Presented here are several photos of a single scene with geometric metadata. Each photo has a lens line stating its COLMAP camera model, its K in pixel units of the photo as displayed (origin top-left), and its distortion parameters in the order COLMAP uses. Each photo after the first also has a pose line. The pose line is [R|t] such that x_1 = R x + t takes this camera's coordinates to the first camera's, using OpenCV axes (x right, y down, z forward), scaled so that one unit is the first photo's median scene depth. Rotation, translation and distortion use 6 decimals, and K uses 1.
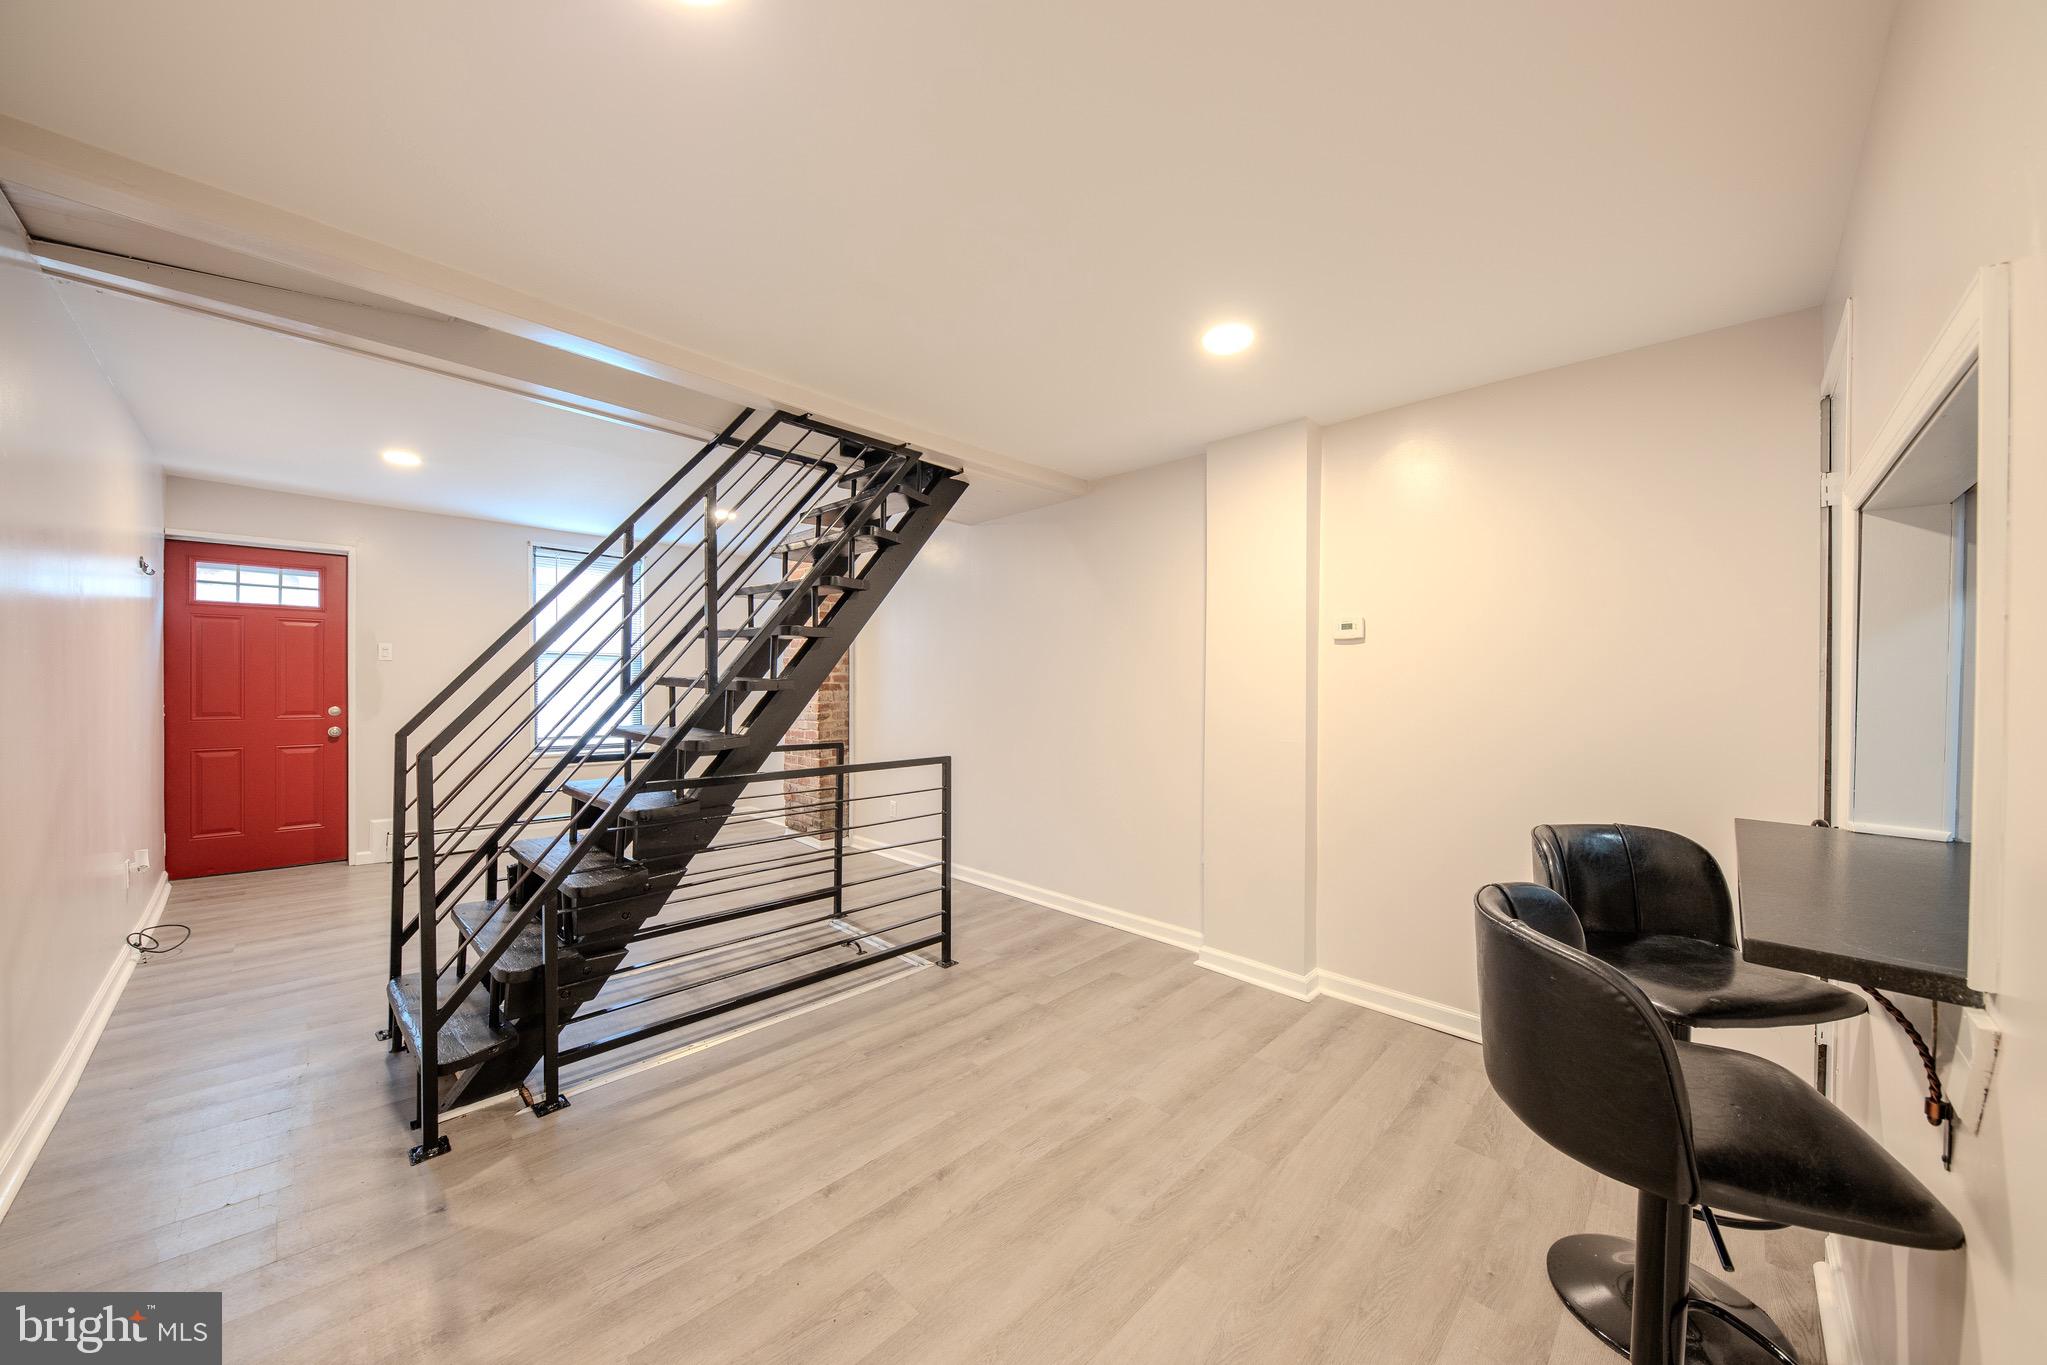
lens RADIAL K [[706.5, 0, 1021.3], [0, 706.5, 686.2], [0, 0, 1]] dist [0.013750, -0.008136]
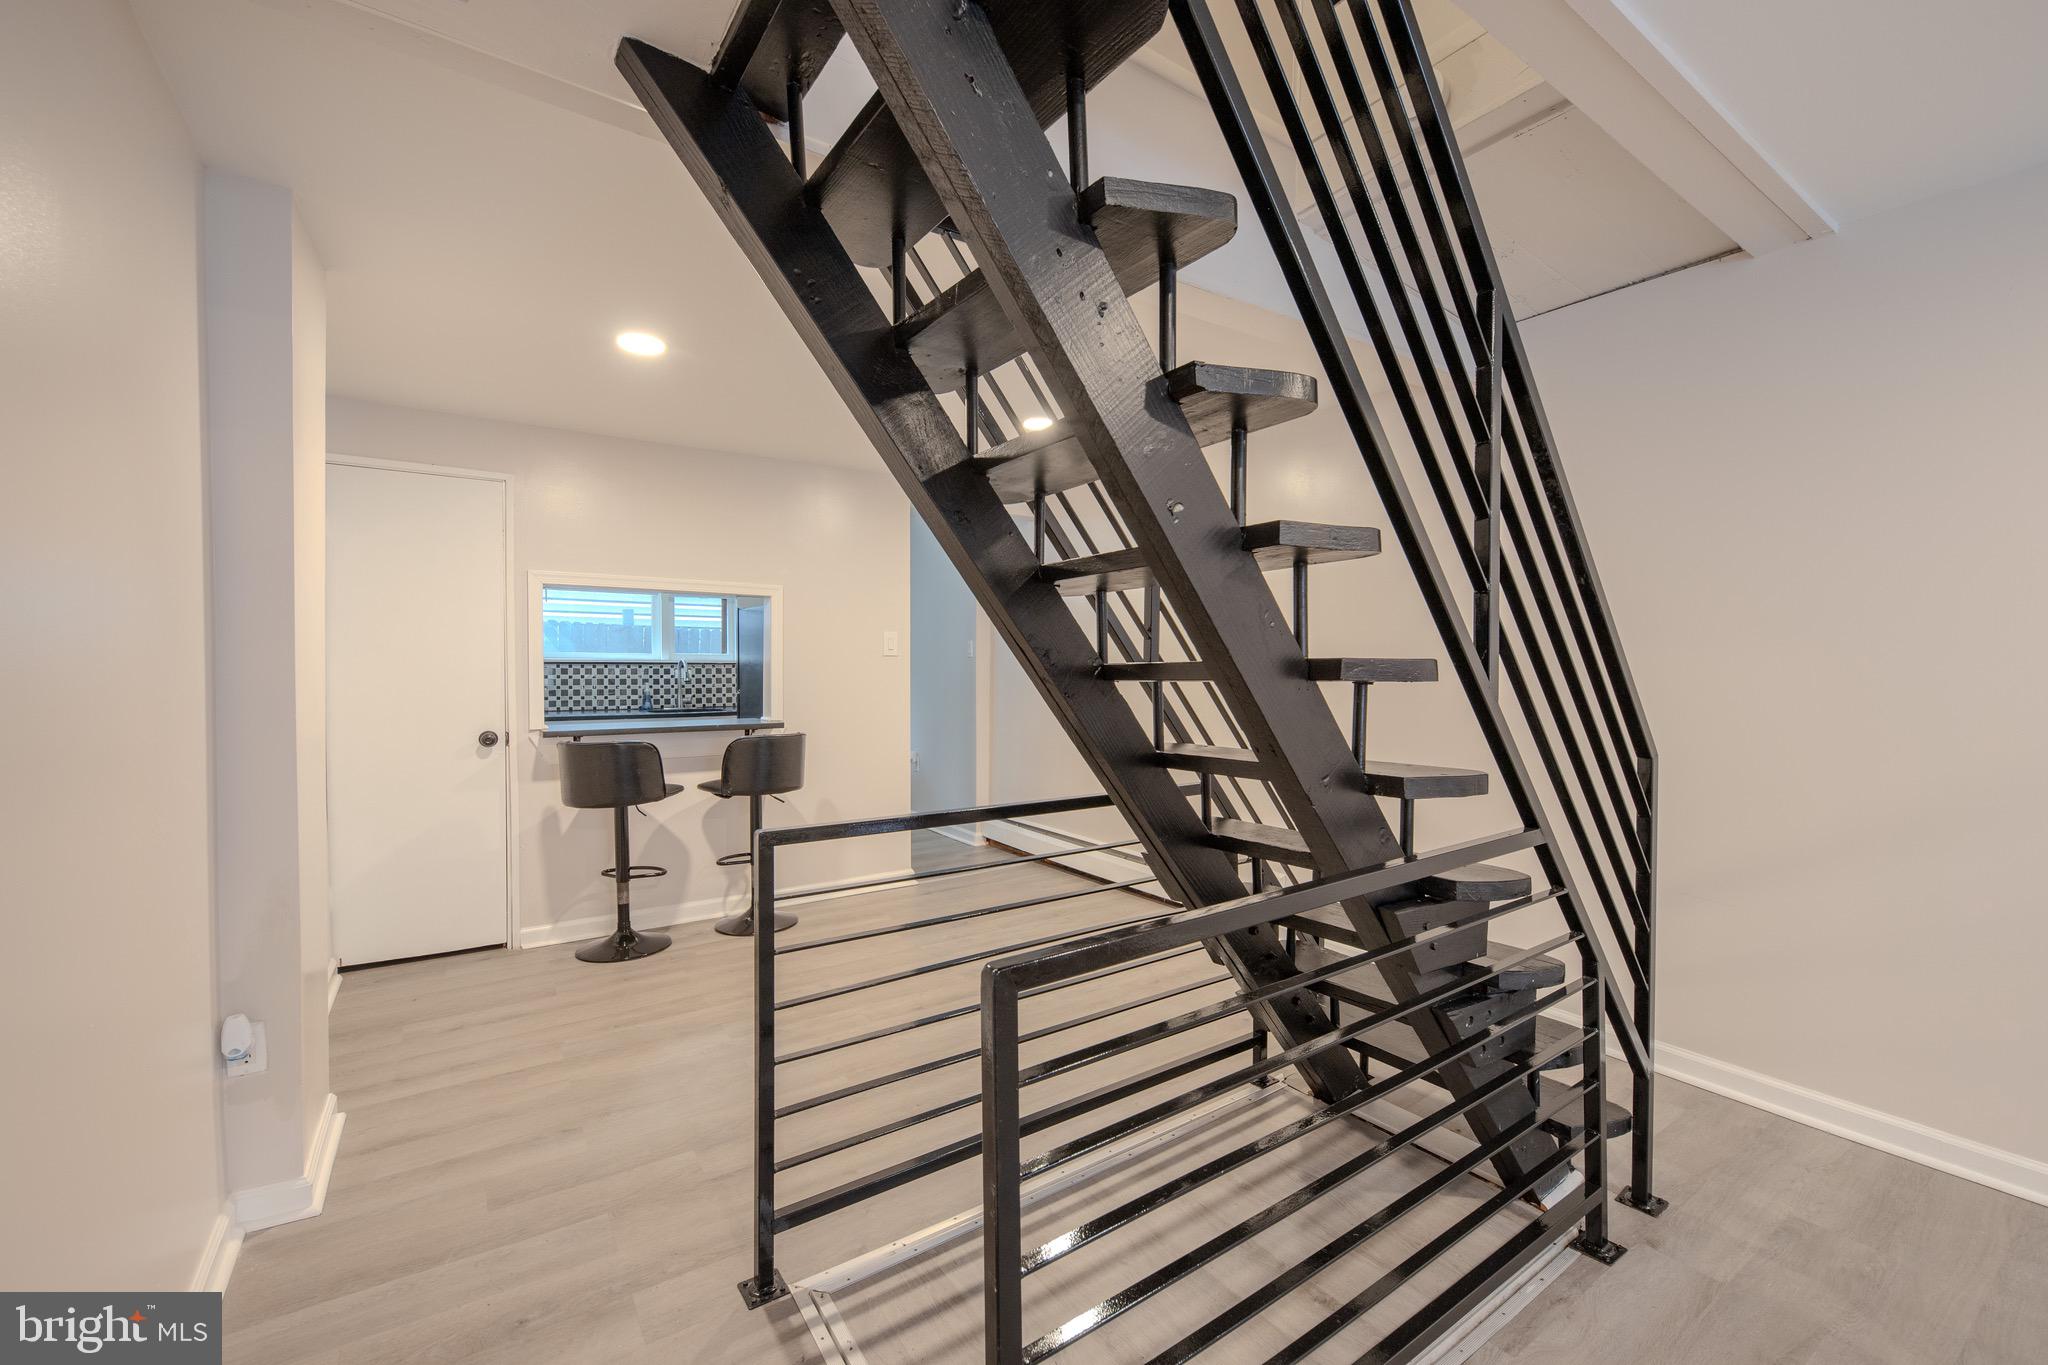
lens RADIAL K [[823.4, 0, 1019.9], [0, 823.4, 687.8], [0, 0, 1]] dist [-0.000028, 0.000086]
pose [[-0.978433, -0.015771, 0.205962, -0.427757], [-0.007623, 0.999159, 0.040297, -0.019270], [-0.206424, 0.037858, -0.977730, 1.699954]]
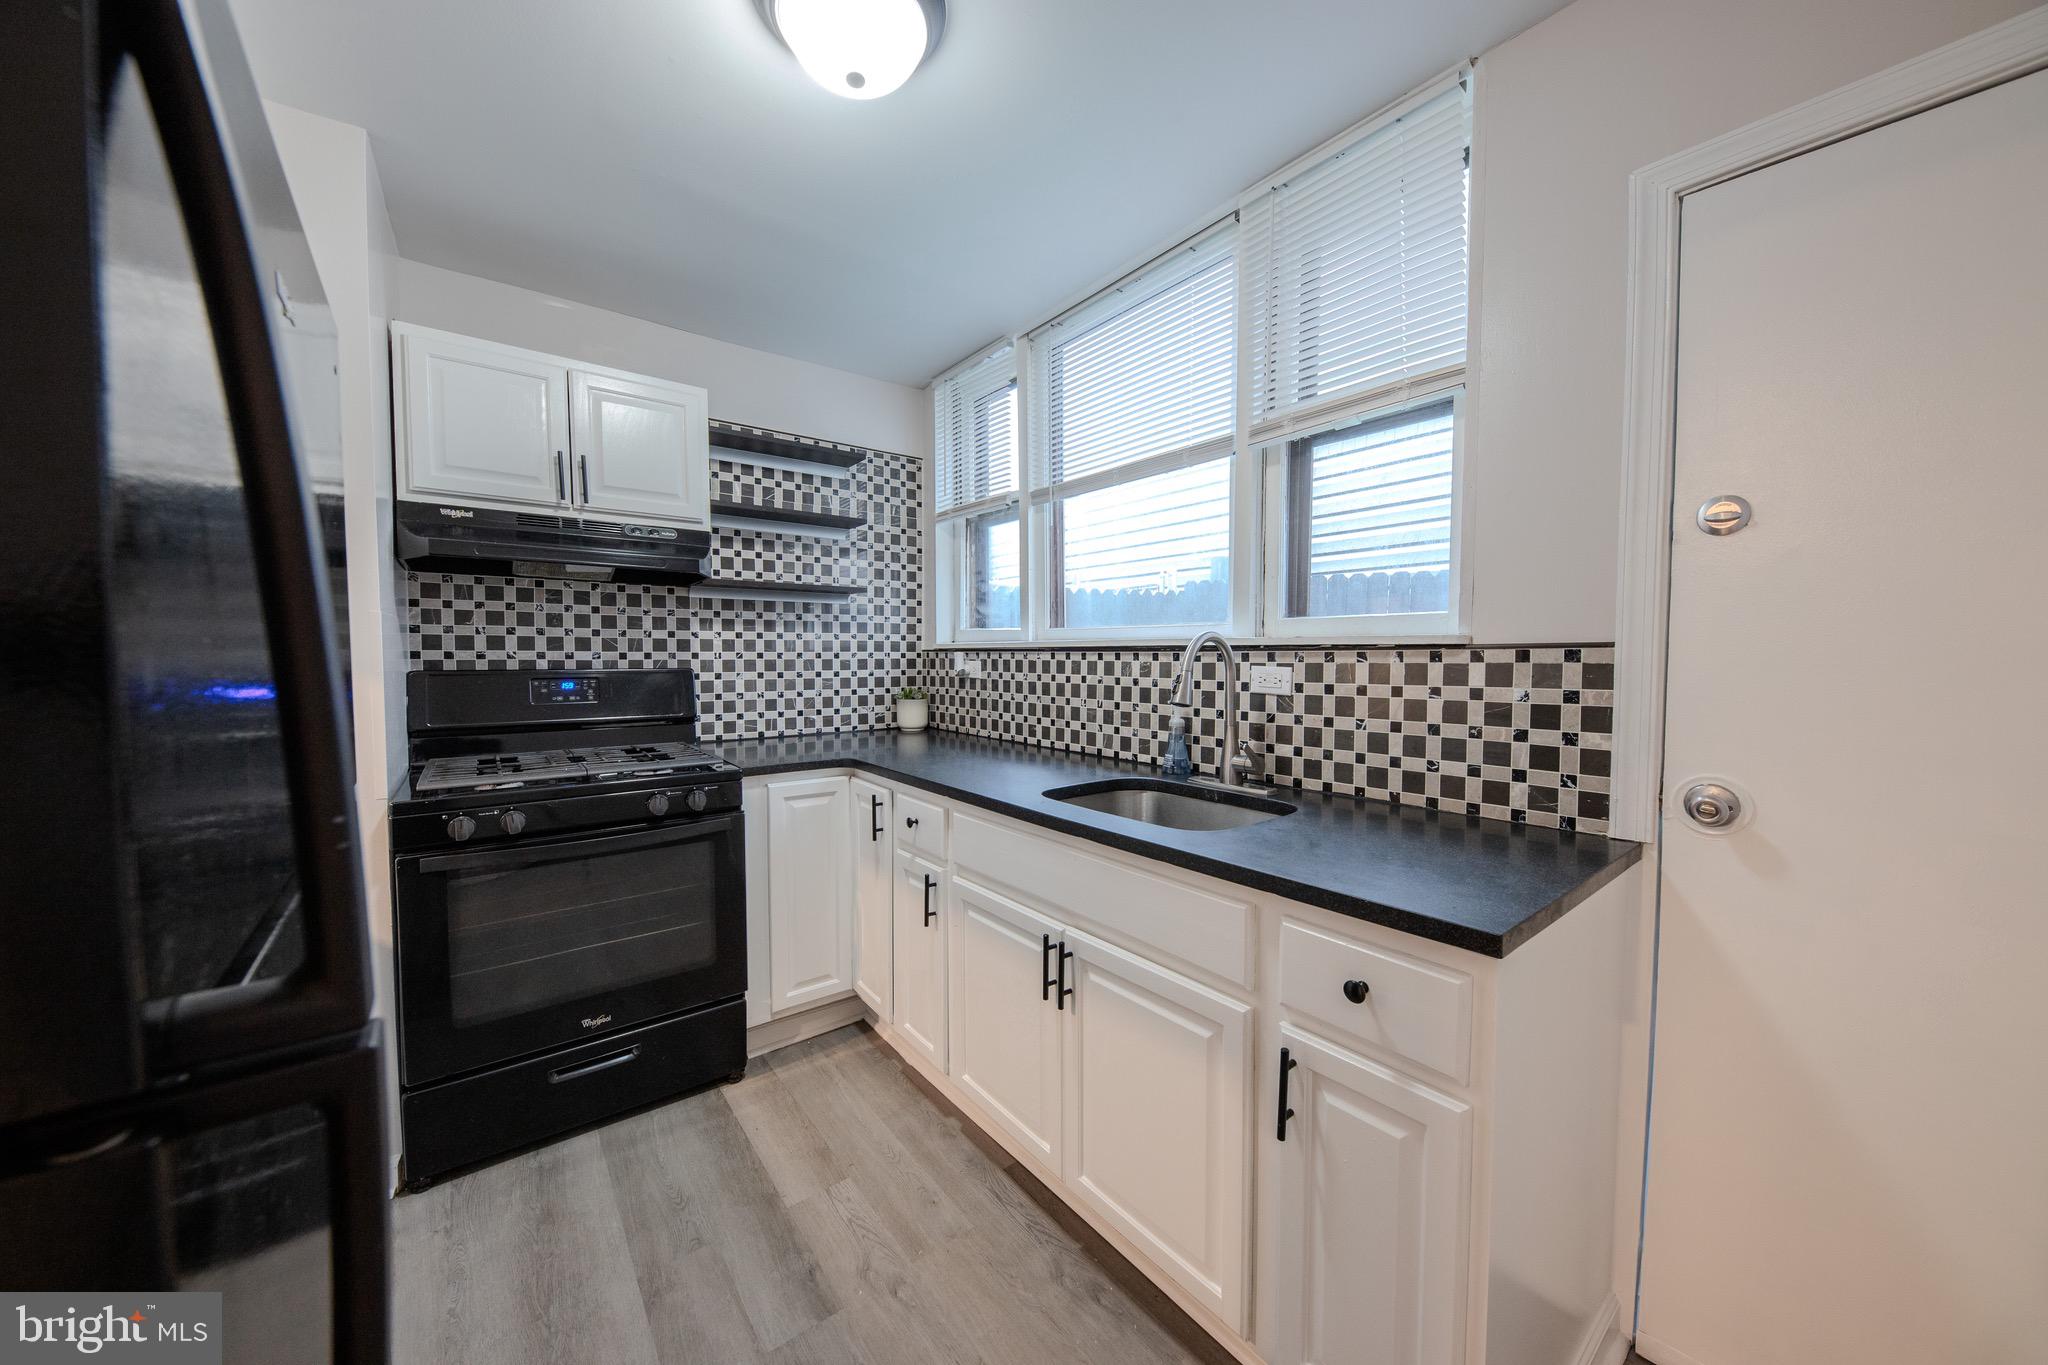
lens RADIAL K [[712.4, 0, 1022.3], [0, 712.4, 683.6], [0, 0, 1]] dist [0.016583, 0.000080]
pose [[0.143821, -0.045068, 0.988577, 0.312570], [0.009557, 0.998979, 0.044152, 0.015178], [-0.989558, 0.003098, 0.144105, -0.280174]]
